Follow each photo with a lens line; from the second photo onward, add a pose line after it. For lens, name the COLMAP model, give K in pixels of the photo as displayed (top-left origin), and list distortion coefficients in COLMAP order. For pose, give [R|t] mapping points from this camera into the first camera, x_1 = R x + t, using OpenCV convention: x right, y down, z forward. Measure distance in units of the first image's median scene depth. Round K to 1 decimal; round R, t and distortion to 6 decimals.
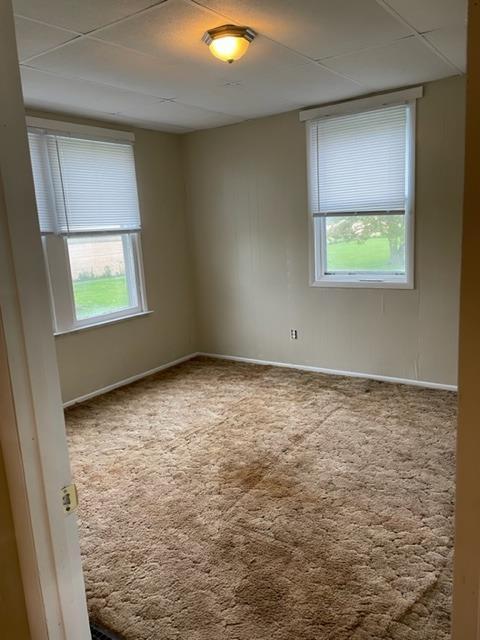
lens RADIAL K [[498.0, 0, 240.0], [0, 498.0, 320.0], [0, 0, 1]] dist [0.098191, -0.132615]
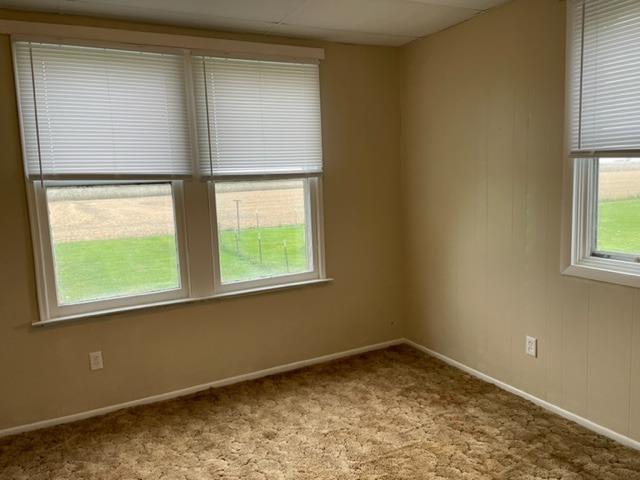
lens RADIAL K [[498.0, 0, 319.2], [0, 498.0, 234.2], [0, 0, 1]] dist [0.098191, -0.132615]
pose [[0.880856, 0.080097, -0.466560, 0.166177], [-0.101065, 0.994678, -0.020047, -0.073121], [0.462471, 0.064811, 0.884263, 0.337075]]
